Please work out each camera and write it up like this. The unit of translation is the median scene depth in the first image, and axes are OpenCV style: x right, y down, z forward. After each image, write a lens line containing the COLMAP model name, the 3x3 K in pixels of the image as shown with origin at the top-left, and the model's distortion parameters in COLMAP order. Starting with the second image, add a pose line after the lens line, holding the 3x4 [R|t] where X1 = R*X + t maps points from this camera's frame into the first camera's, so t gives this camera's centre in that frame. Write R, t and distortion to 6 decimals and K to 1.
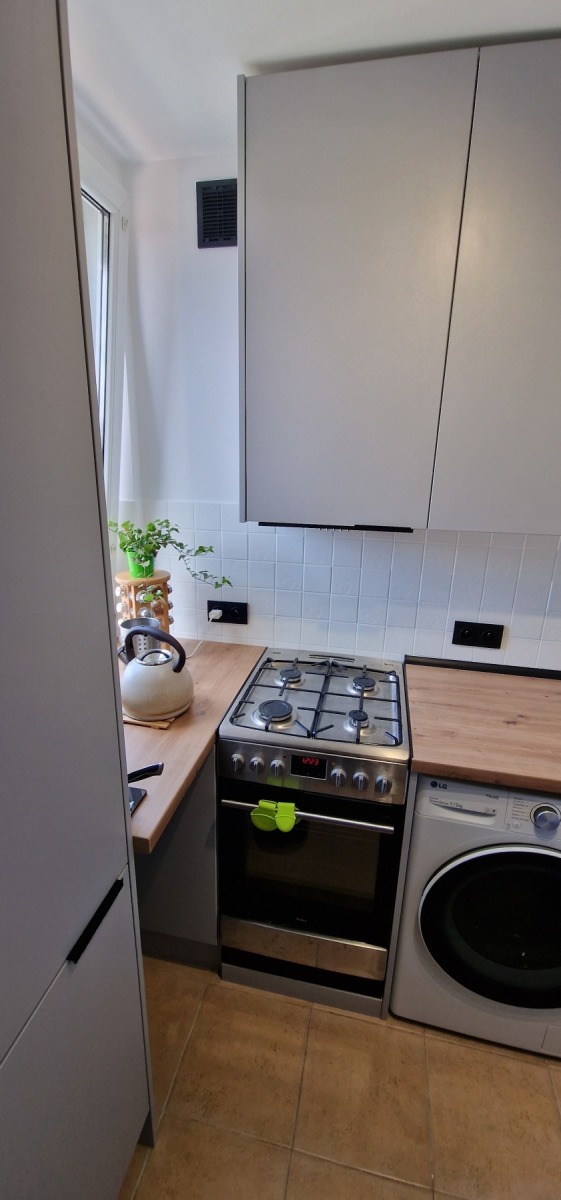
lens RADIAL K [[491.8, 0, 274.9], [0, 491.8, 605.0], [0, 0, 1]] dist [0.010583, -0.007313]
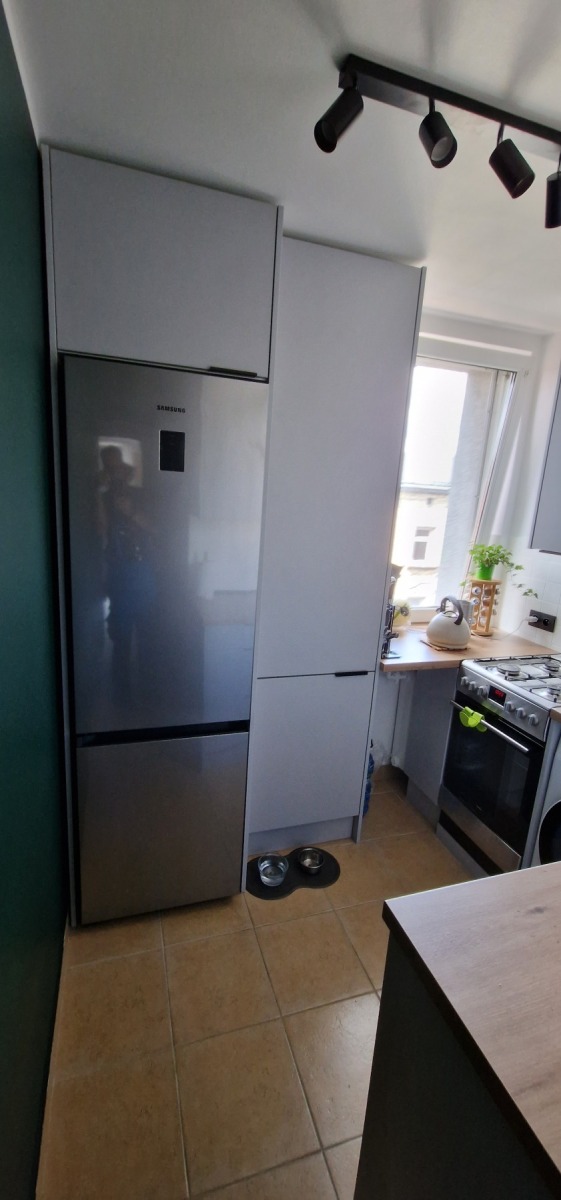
lens RADIAL K [[491.8, 0, 274.9], [0, 491.8, 605.0], [0, 0, 1]] dist [0.010583, -0.007313]
pose [[0.498624, 0.209995, -0.840997, 0.924956], [-0.309801, 0.949303, 0.053359, 0.176297], [0.809566, 0.233936, 0.538402, -0.472557]]
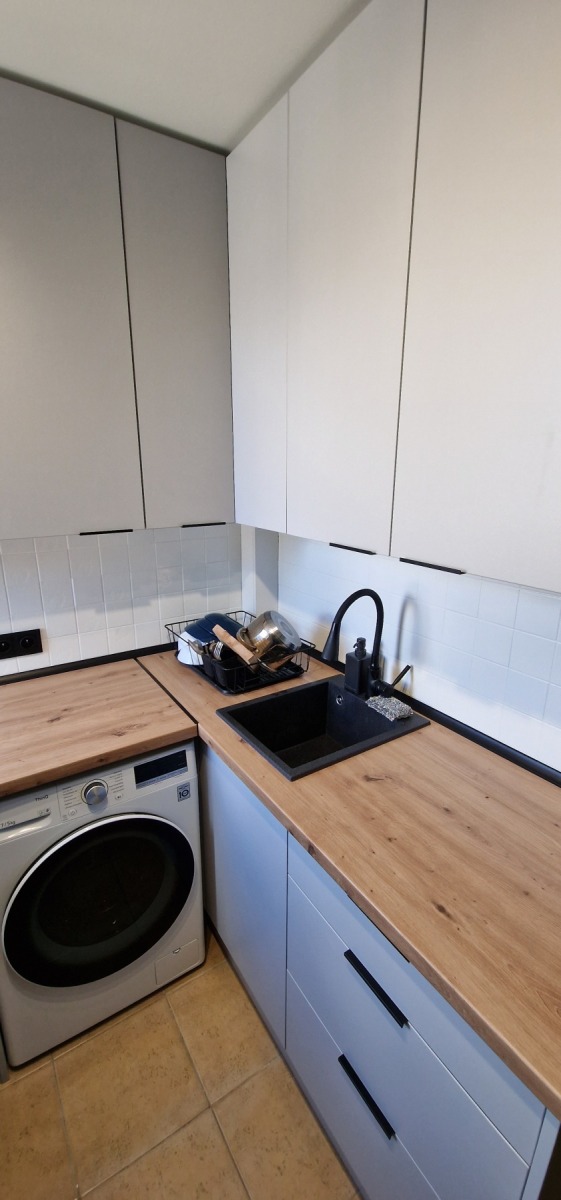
lens RADIAL K [[491.8, 0, 274.9], [0, 491.8, 605.0], [0, 0, 1]] dist [0.010583, -0.007313]
pose [[0.706968, -0.216938, 0.673153, 0.164078], [0.223003, 0.971618, 0.078919, 0.026558], [-0.671168, 0.094322, 0.735280, -0.093507]]
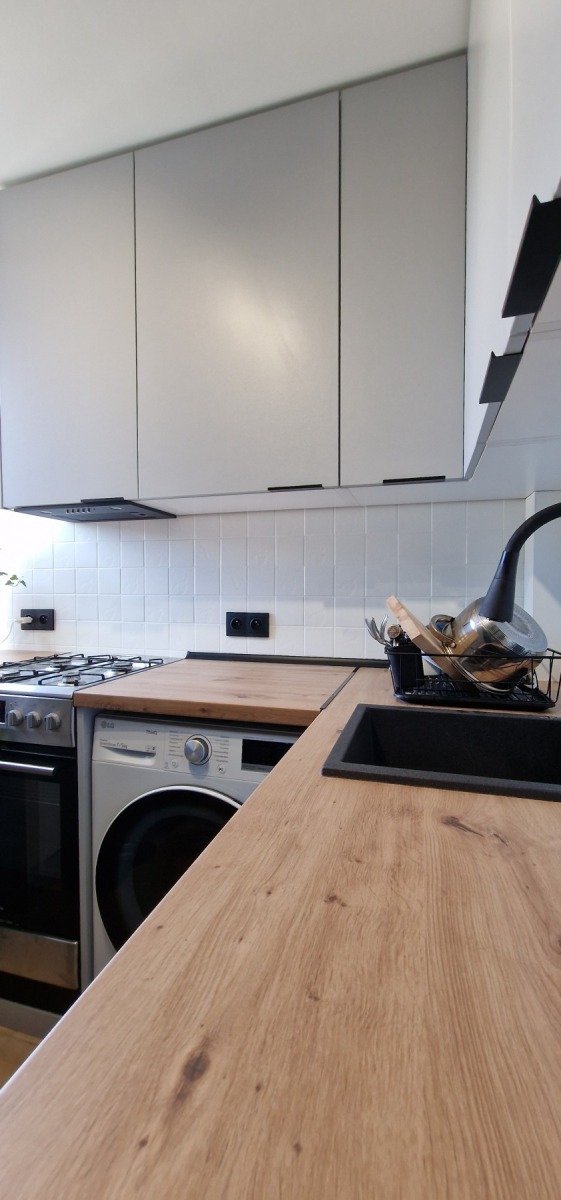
lens RADIAL K [[491.8, 0, 274.9], [0, 491.8, 605.0], [0, 0, 1]] dist [0.010583, -0.007313]
pose [[0.996342, -0.018522, -0.083425, 0.686151], [-0.004583, 0.963241, -0.268598, 0.364023], [0.085334, 0.267998, 0.959633, 0.025249]]
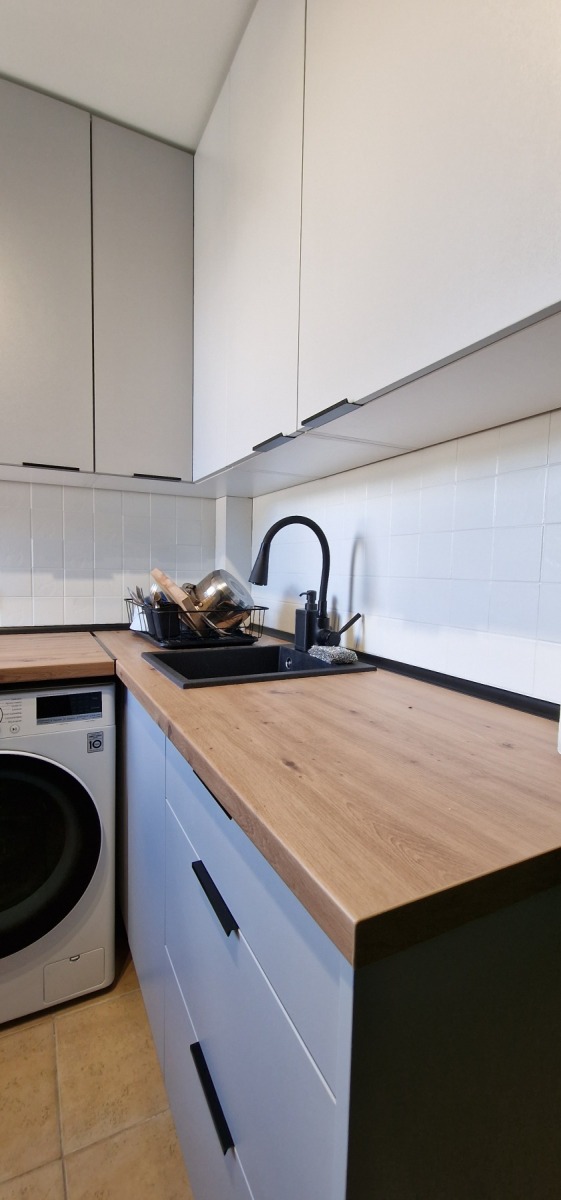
lens RADIAL K [[491.8, 0, 274.9], [0, 491.8, 605.0], [0, 0, 1]] dist [0.010583, -0.007313]
pose [[0.779279, -0.051607, 0.624549, 0.348253], [0.181315, 0.972546, -0.145872, 0.404780], [-0.599874, 0.226915, 0.767242, -0.124597]]
